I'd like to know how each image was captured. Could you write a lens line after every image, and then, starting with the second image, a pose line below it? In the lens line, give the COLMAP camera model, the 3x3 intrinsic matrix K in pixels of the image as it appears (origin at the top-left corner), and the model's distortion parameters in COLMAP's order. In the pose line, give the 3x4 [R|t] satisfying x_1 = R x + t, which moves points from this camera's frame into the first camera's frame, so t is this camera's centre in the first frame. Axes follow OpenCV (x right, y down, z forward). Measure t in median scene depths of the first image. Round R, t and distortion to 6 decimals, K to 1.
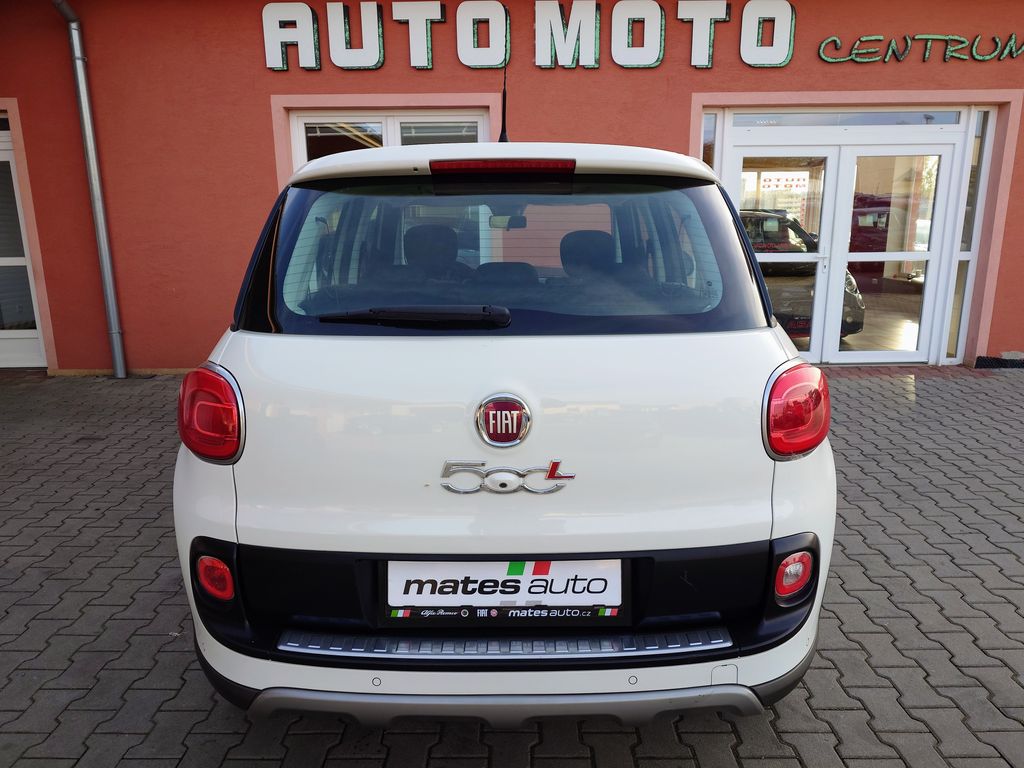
lens RADIAL K [[710.4, 0, 512.0], [0, 710.4, 384.0], [0, 0, 1]] dist [0.006605, -0.009783]
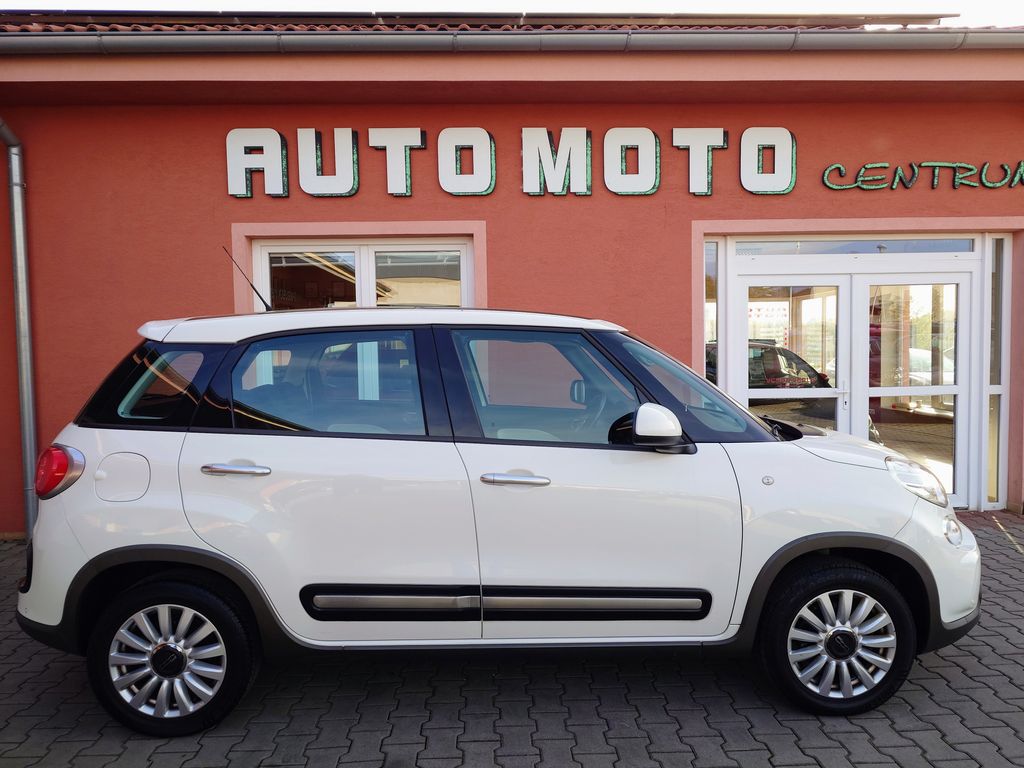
lens RADIAL K [[708.5, 0, 513.6], [0, 708.5, 382.3], [0, 0, 1]] dist [0.004140, -0.007010]
pose [[0.999230, -0.009618, 0.038026, -0.016918], [0.016252, 0.983860, -0.178199, -0.040667], [-0.035698, 0.178680, 0.983259, 0.137652]]
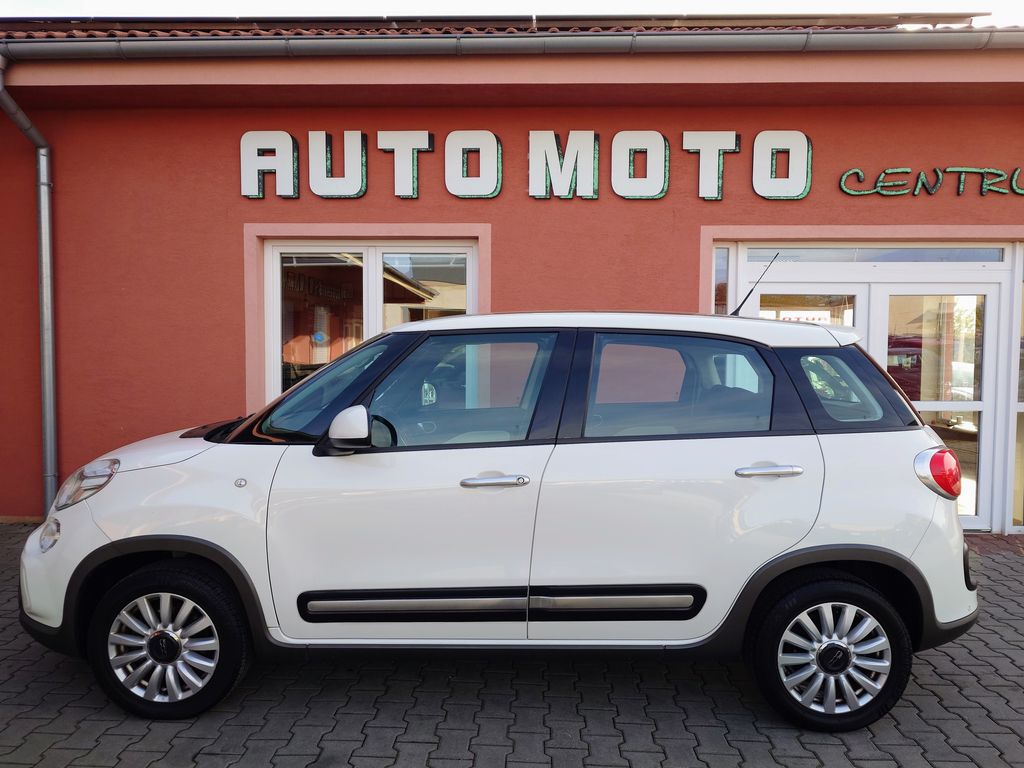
lens RADIAL K [[710.4, 0, 512.0], [0, 710.4, 384.0], [0, 0, 1]] dist [0.006605, -0.009783]
pose [[0.999323, 0.017247, -0.032504, 0.045373], [-0.022844, 0.983297, -0.180571, -0.040849], [0.028847, 0.181192, 0.983025, 0.137547]]
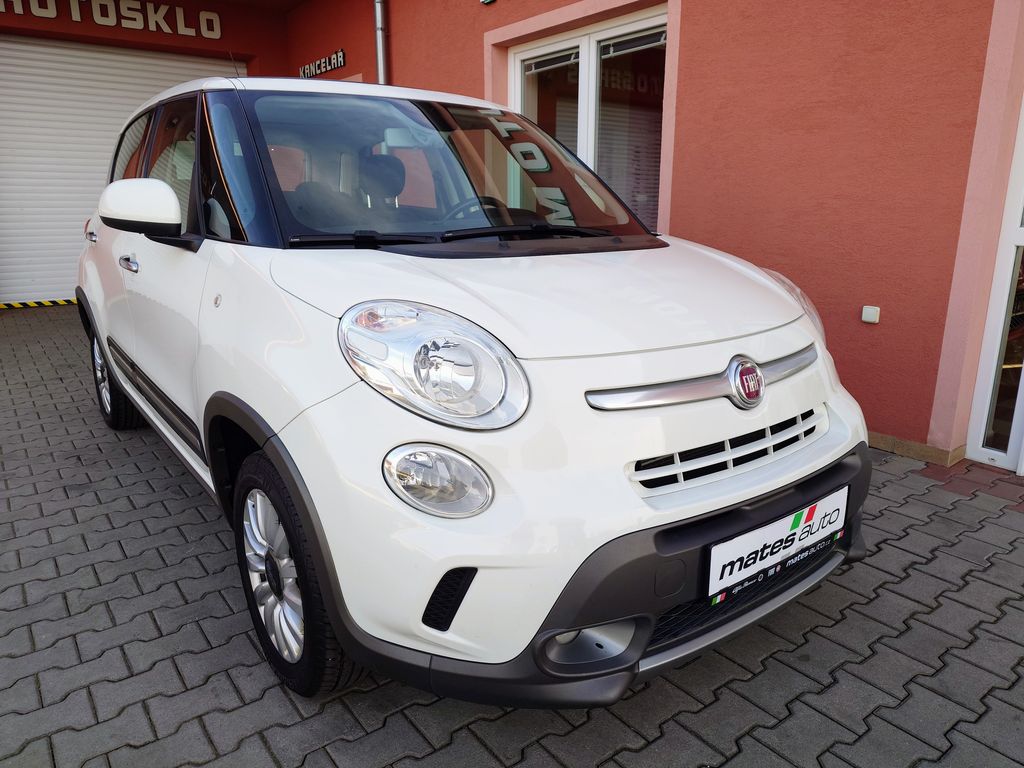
lens RADIAL K [[710.4, 0, 512.0], [0, 710.4, 384.0], [0, 0, 1]] dist [0.006605, -0.009783]
pose [[0.601498, 0.205531, -0.771982, 0.483508], [-0.185963, 0.975815, 0.114905, -0.081492], [0.776929, 0.074445, 0.625172, 0.501856]]
